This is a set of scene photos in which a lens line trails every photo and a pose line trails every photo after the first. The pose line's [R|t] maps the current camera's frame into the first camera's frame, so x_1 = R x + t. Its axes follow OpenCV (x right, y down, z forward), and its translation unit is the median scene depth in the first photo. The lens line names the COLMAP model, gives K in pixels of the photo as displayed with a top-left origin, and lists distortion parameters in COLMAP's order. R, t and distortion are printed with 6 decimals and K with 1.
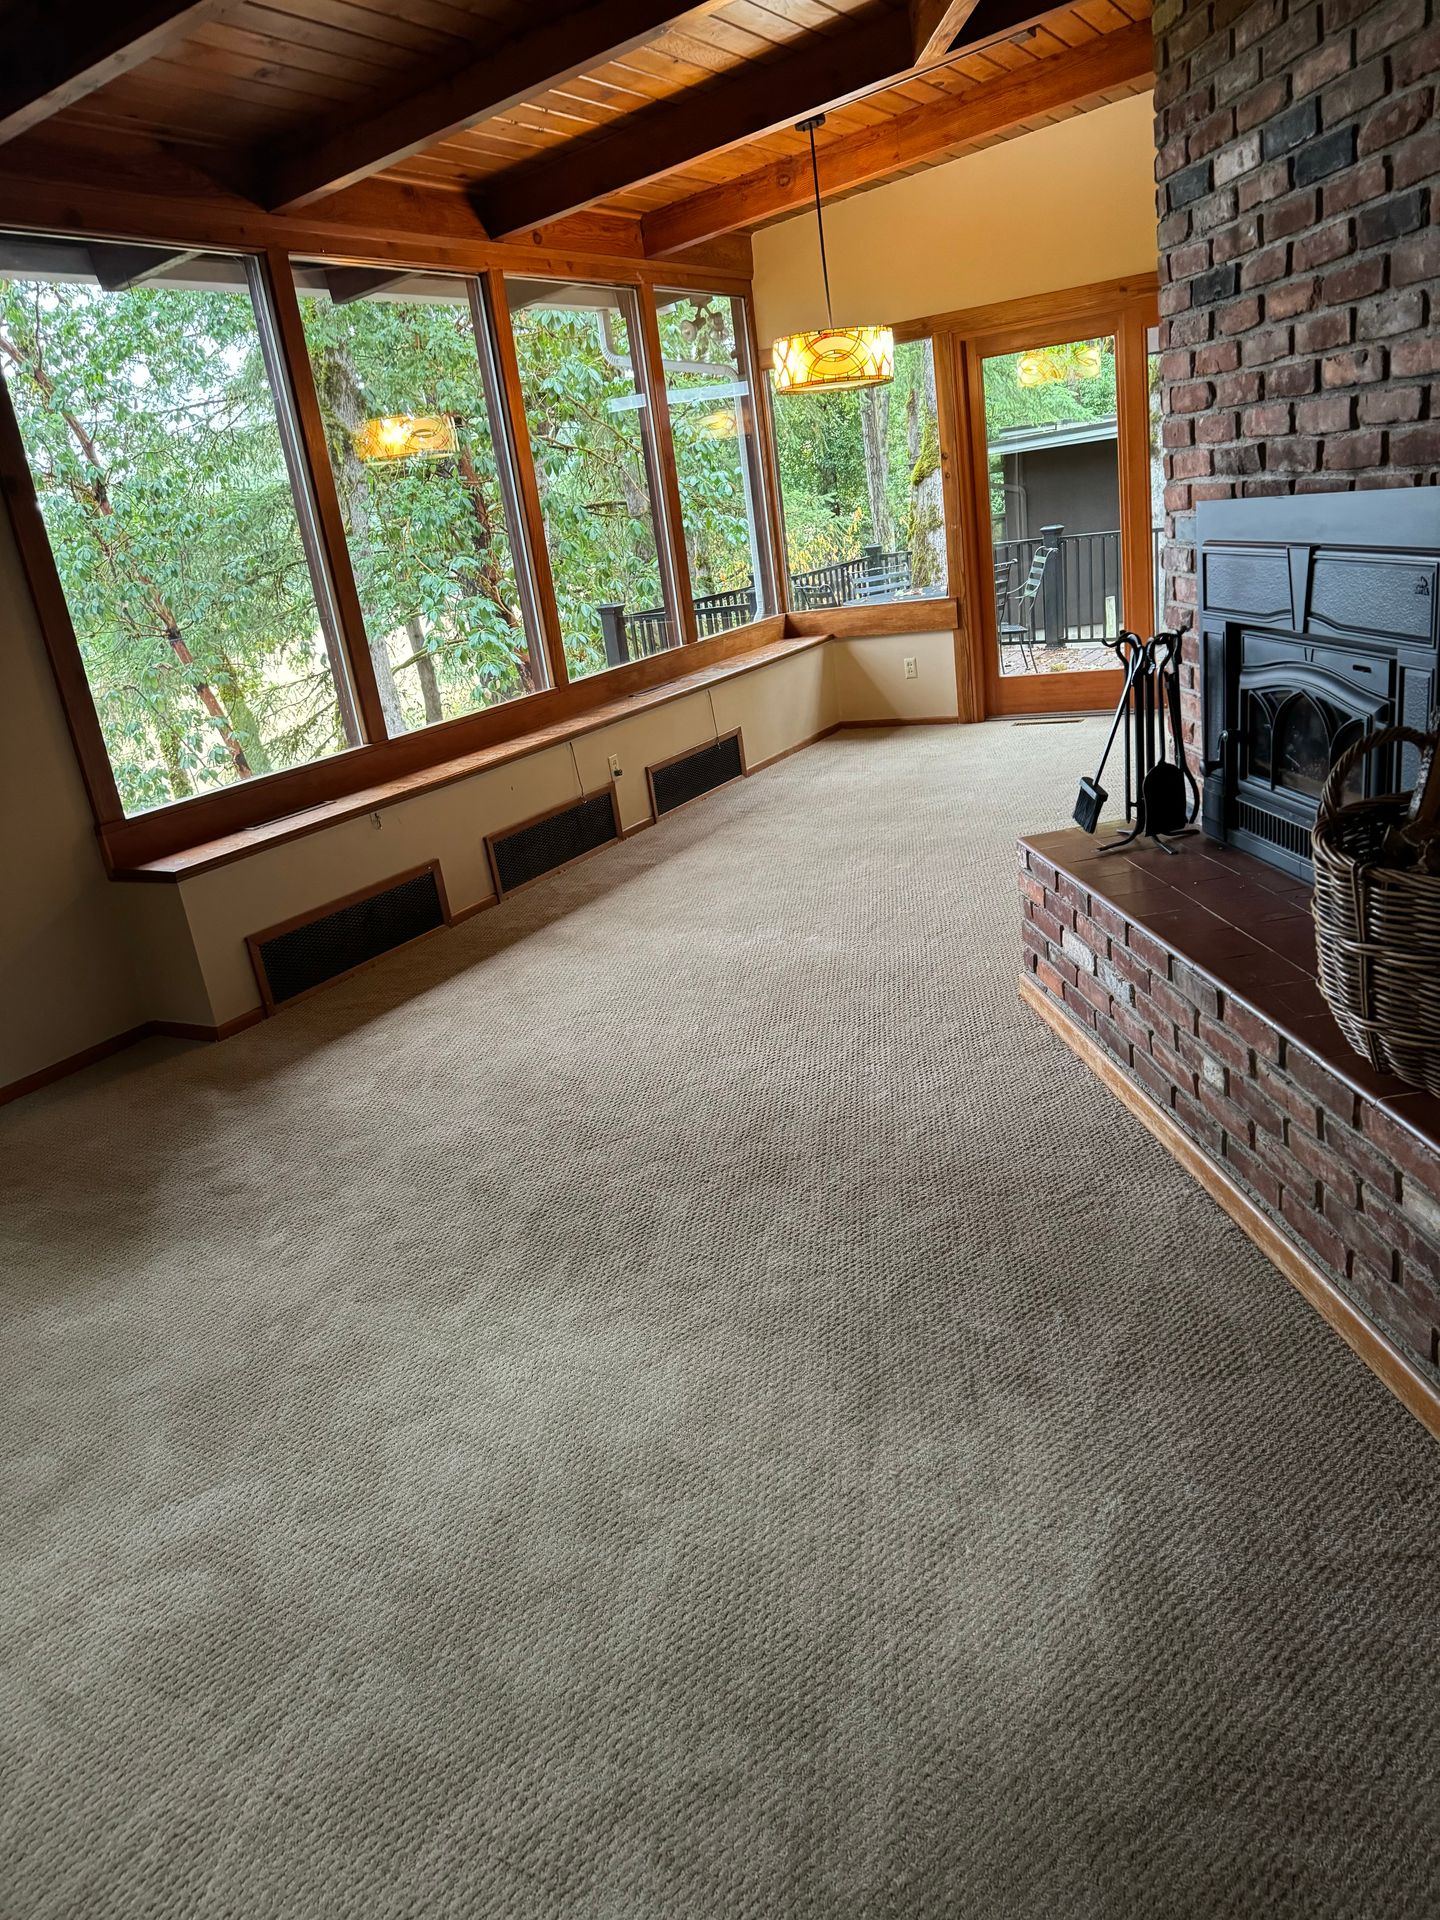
lens RADIAL K [[1342.7, 0, 723.7], [0, 1342.7, 952.6], [0, 0, 1]] dist [0.064947, -0.064901]
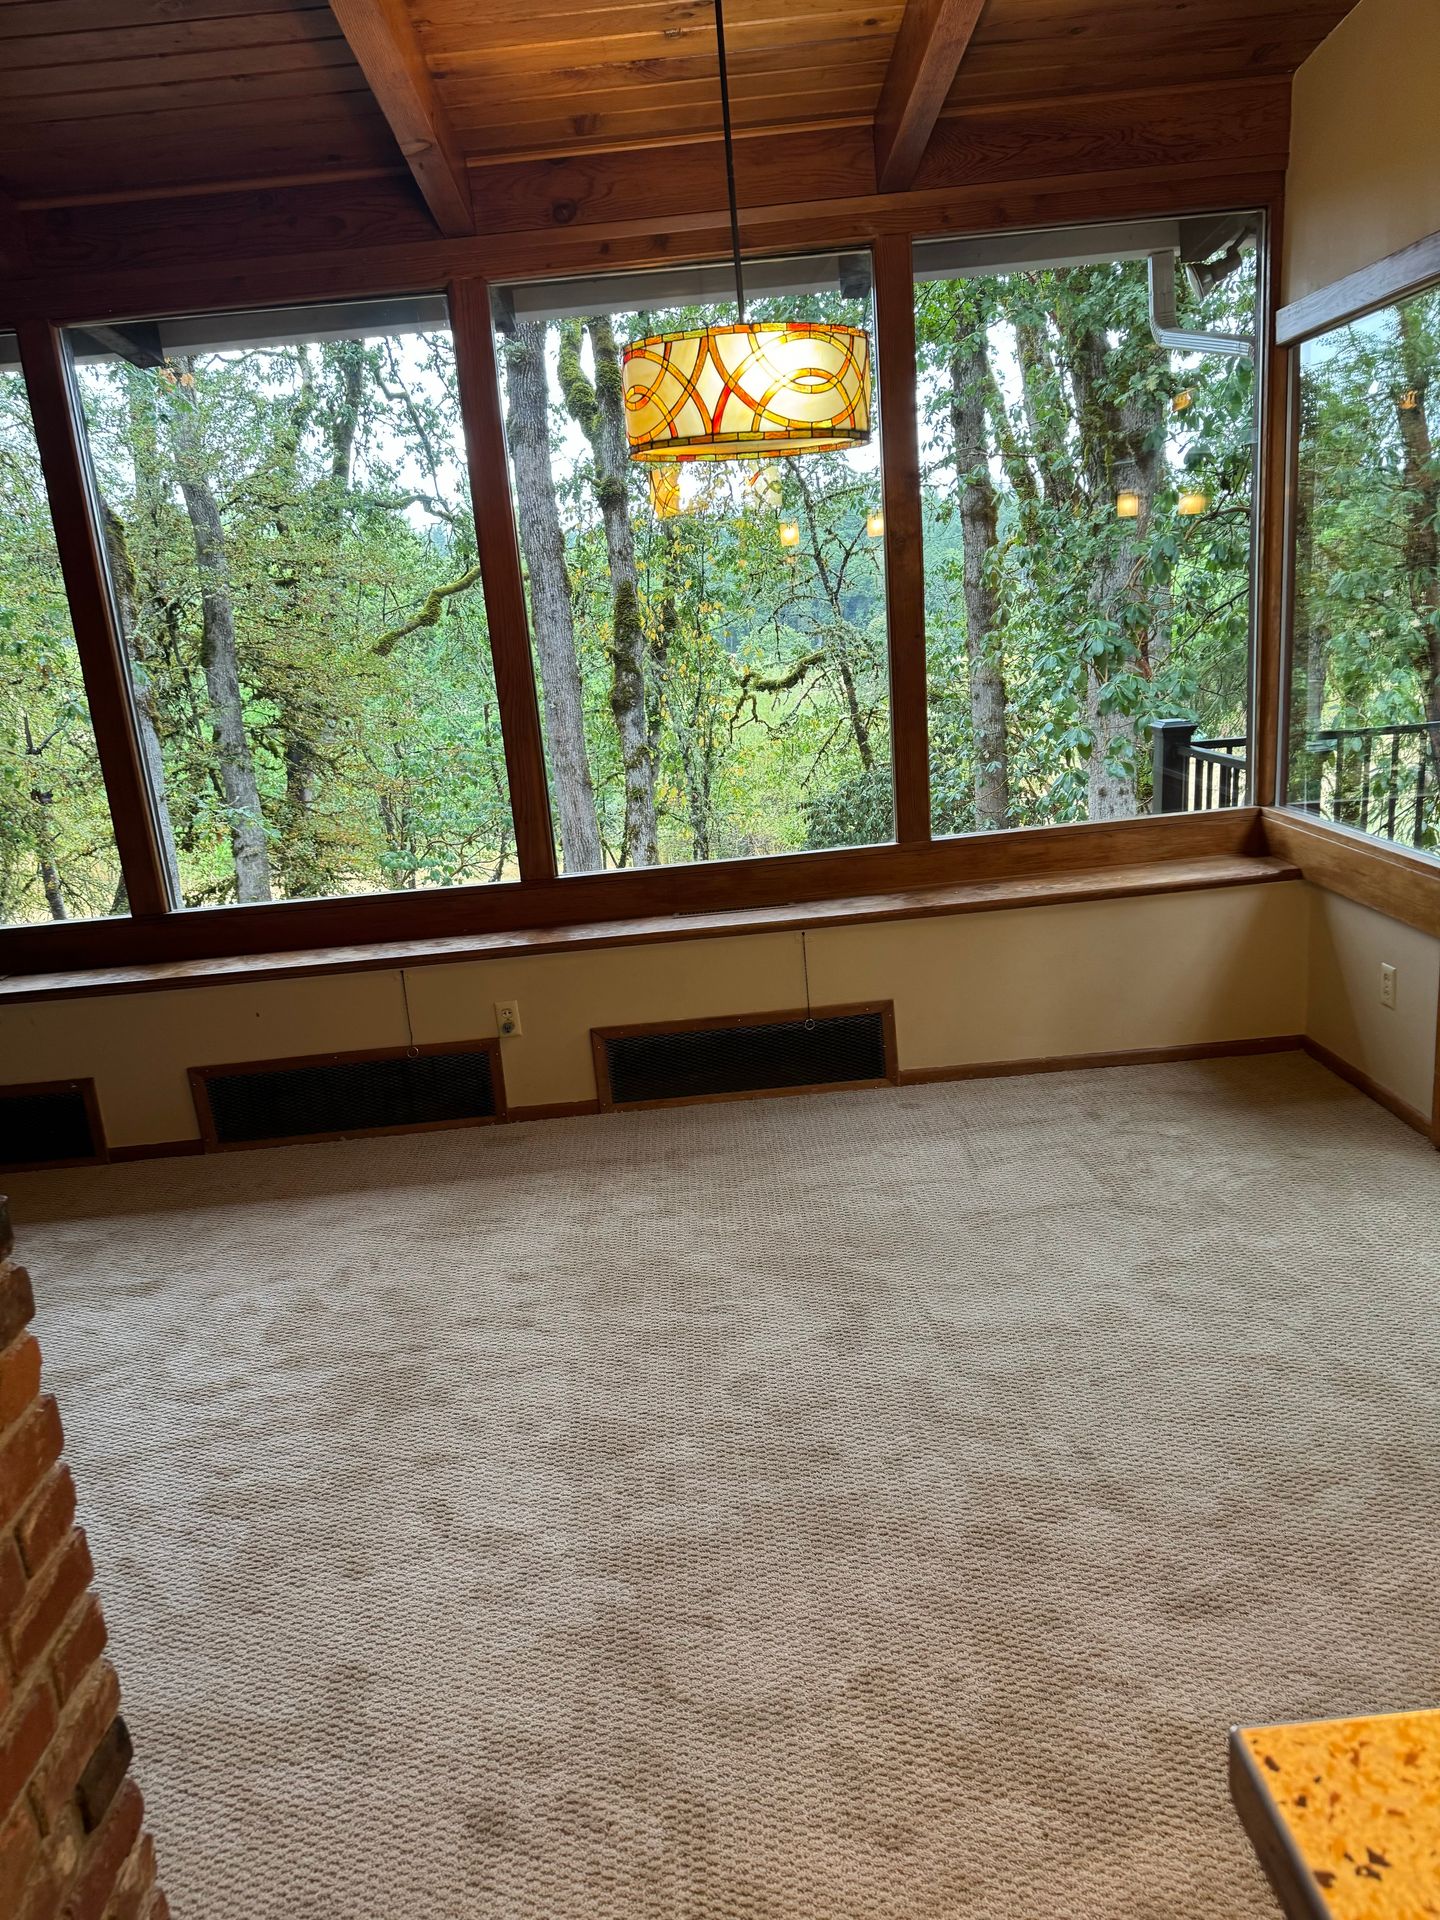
lens RADIAL K [[1342.7, 0, 719.3], [0, 1342.7, 973.8], [0, 0, 1]] dist [0.064947, -0.064901]
pose [[0.501722, 0.307925, -0.808367, 0.713683], [-0.252188, 0.945970, 0.203817, -0.456330], [0.827452, 0.101601, 0.552269, 1.028429]]
